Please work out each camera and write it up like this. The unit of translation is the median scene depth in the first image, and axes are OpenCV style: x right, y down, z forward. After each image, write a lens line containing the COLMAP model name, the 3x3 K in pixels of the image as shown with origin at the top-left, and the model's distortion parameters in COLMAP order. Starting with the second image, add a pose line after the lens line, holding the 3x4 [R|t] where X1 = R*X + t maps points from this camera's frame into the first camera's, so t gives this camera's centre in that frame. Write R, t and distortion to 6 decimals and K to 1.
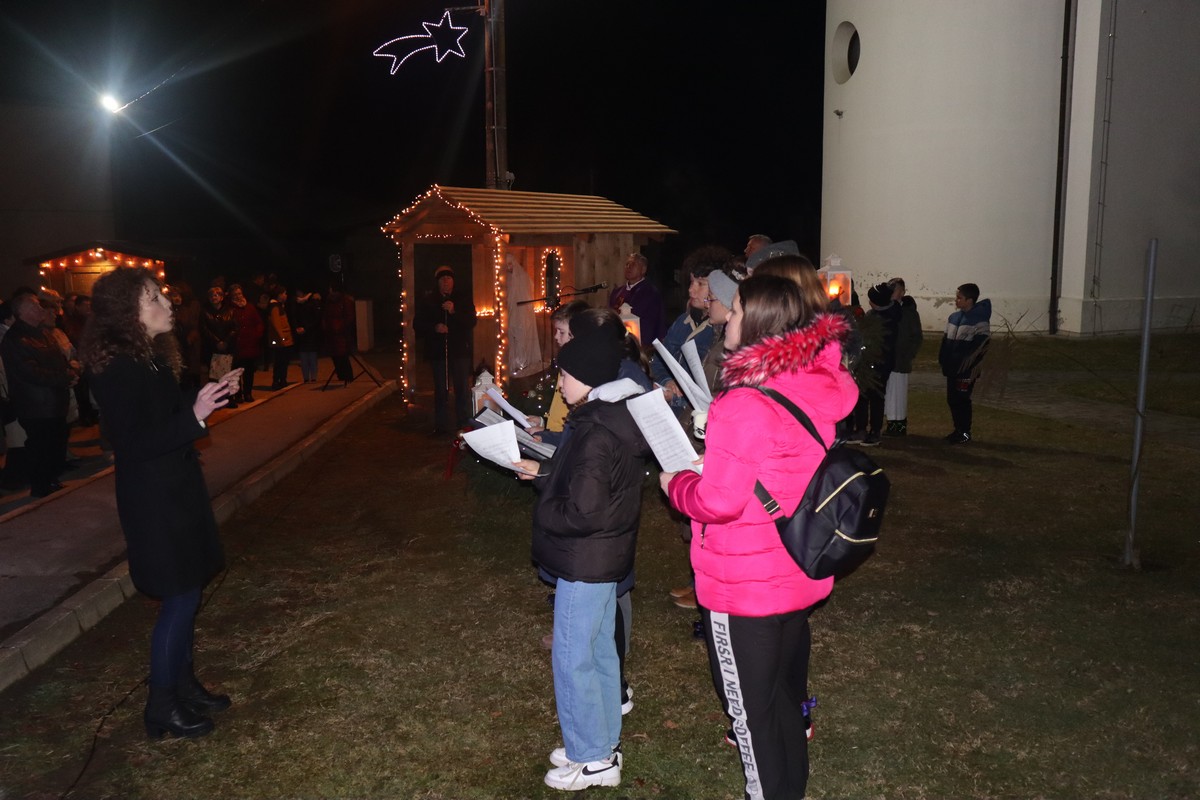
lens RADIAL K [[1074.1, 0, 598.6], [0, 1074.1, 405.8], [0, 0, 1]] dist [-0.046356, 0.084344]
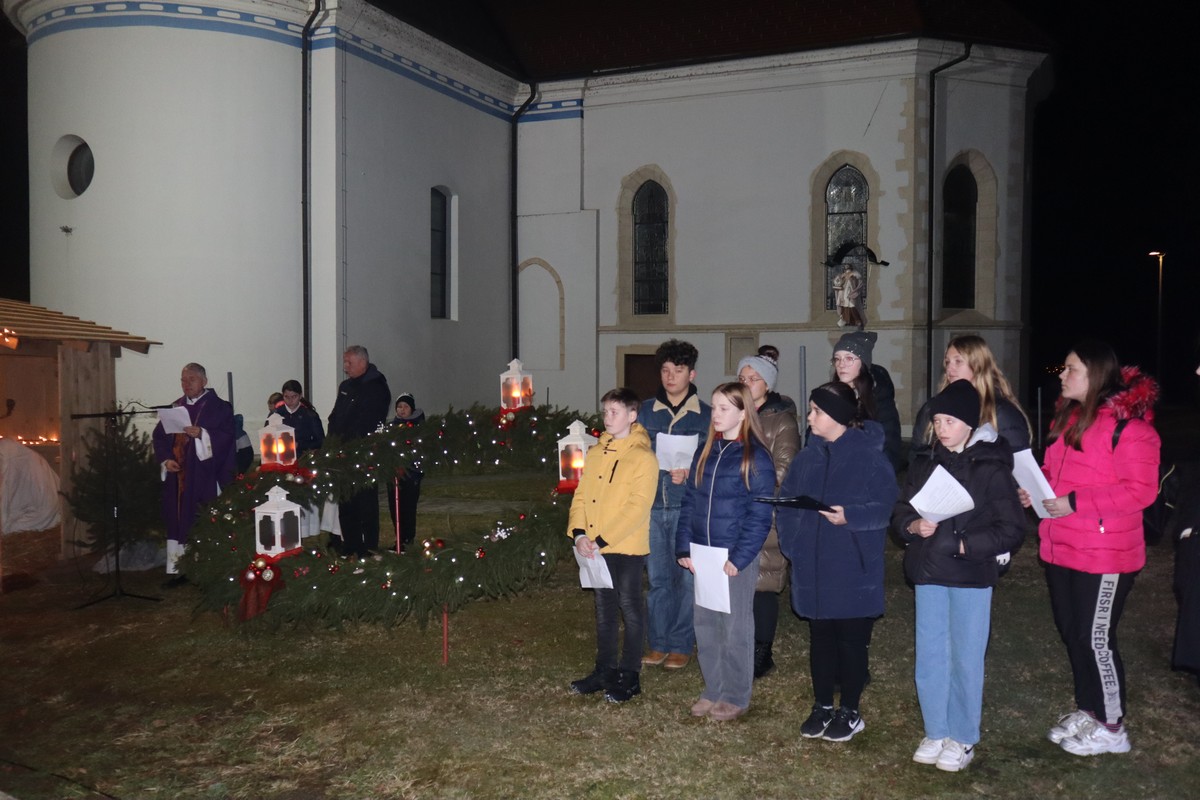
lens RADIAL K [[1074.1, 0, 603.7], [0, 1074.1, 407.9], [0, 0, 1]] dist [-0.046356, 0.084344]
pose [[0.641932, -0.015711, 0.766601, -0.334945], [0.111994, 0.990989, -0.073471, -0.000911], [-0.758539, 0.133018, 0.637907, 0.137186]]
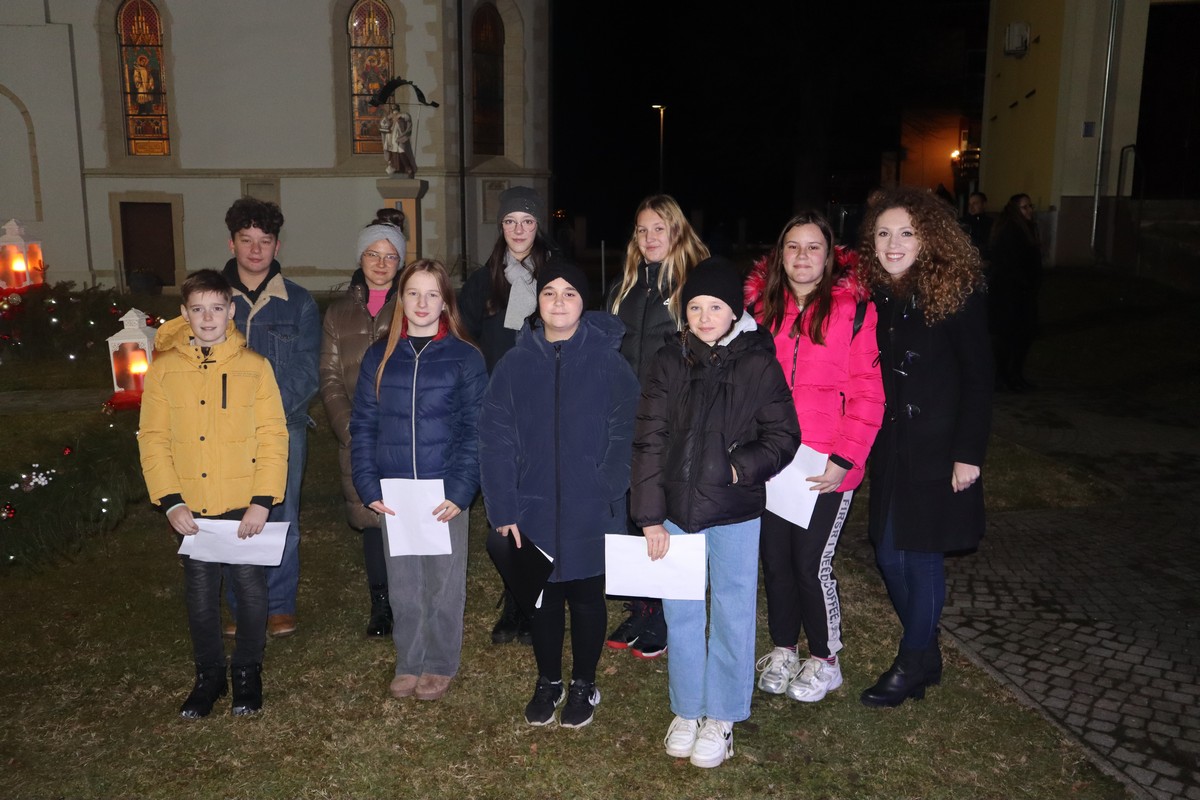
lens RADIAL K [[1074.1, 0, 600.4], [0, 1074.1, 408.6], [0, 0, 1]] dist [-0.046356, 0.084344]
pose [[0.244578, -0.161998, 0.956001, -0.270527], [0.149801, 0.980420, 0.127812, -0.023684], [-0.957988, 0.111949, 0.264057, 0.226007]]
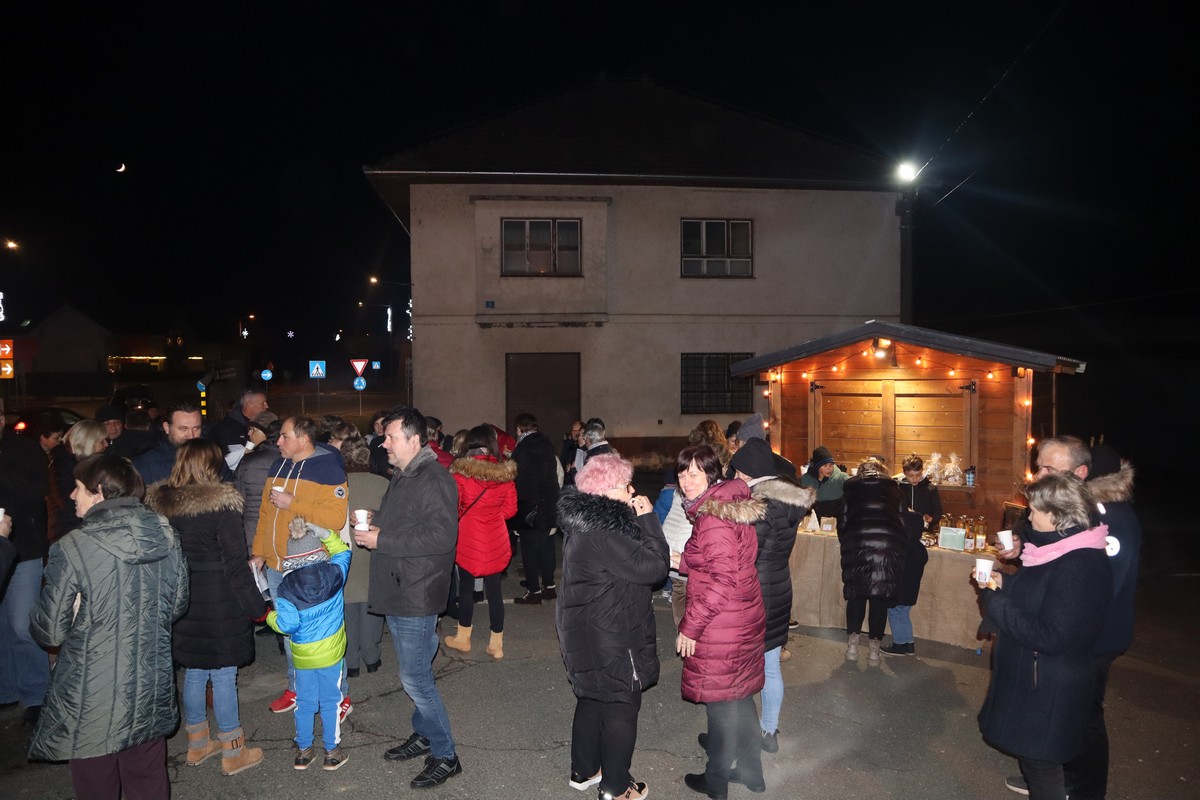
lens RADIAL K [[821.8, 0, 609.7], [0, 821.8, 420.9], [0, 0, 1]] dist [-0.108286, 0.038383]
pose [[0.722068, 0.050653, -0.689966, -0.560458], [-0.113737, 0.992438, -0.046170, -0.152672], [0.682409, 0.111812, 0.722368, 1.211318]]
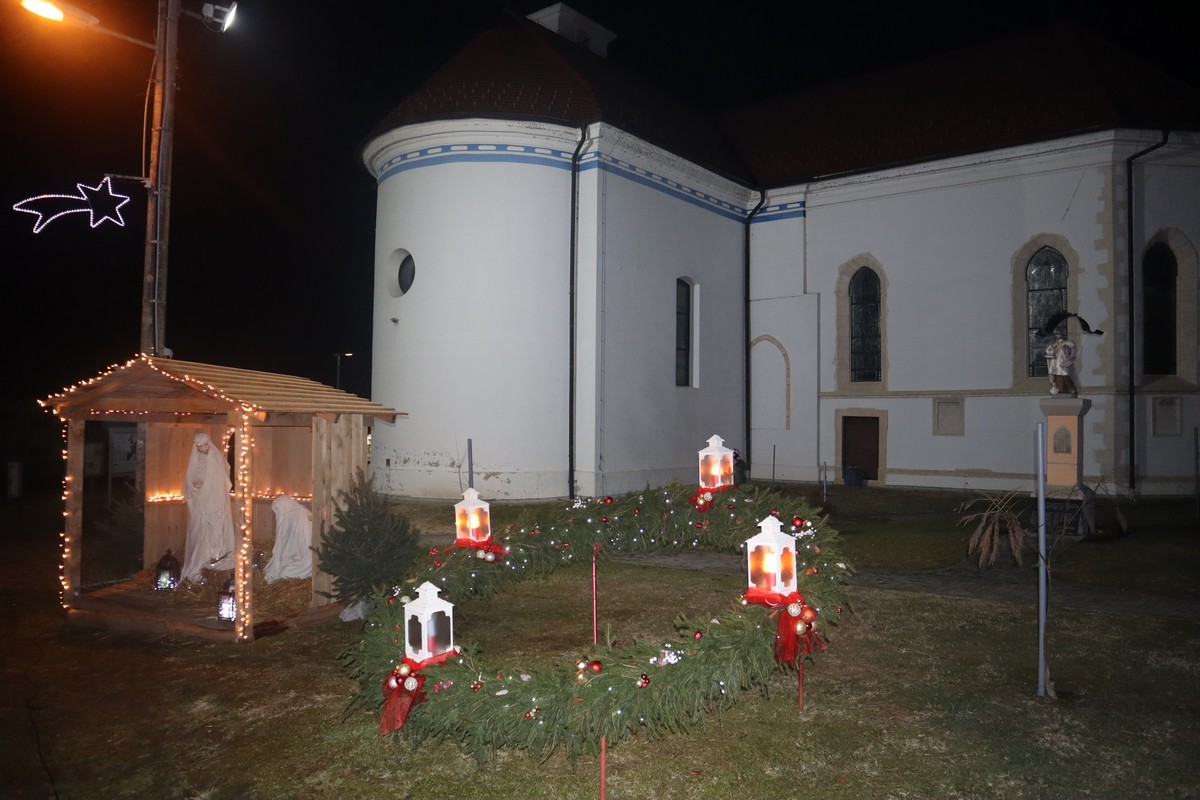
lens RADIAL K [[828.7, 0, 600.9], [0, 828.7, 411.6], [0, 0, 1]] dist [-0.114718, 0.069360]
pose [[0.823008, 0.024140, 0.567516, -0.192774], [0.073103, 0.986287, -0.147966, -0.032169], [-0.563306, 0.163264, 0.809958, 0.239675]]
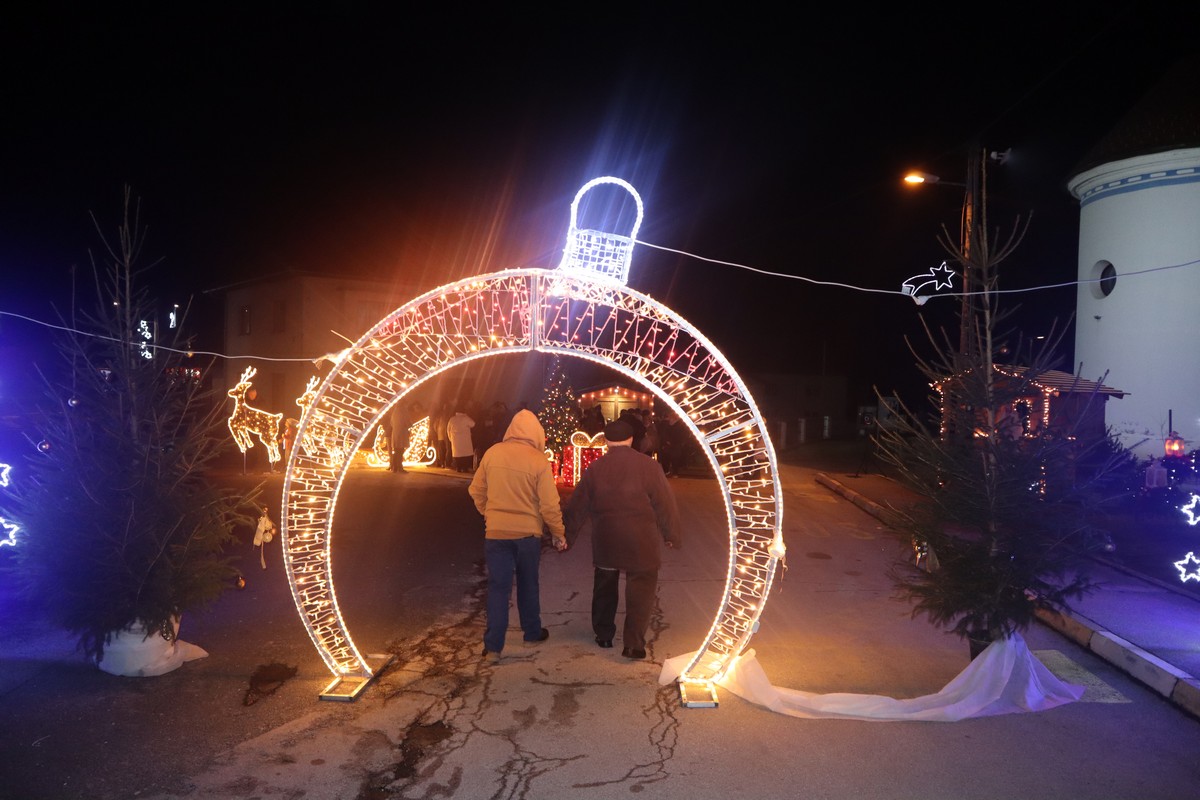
lens RADIAL K [[828.7, 0, 597.8], [0, 828.7, 406.4], [0, 0, 1]] dist [-0.114718, 0.069360]
pose [[0.986068, 0.039881, -0.161493, -0.517193], [-0.060685, 0.990171, -0.126014, 0.069927], [0.154881, 0.134058, 0.978795, -0.379051]]
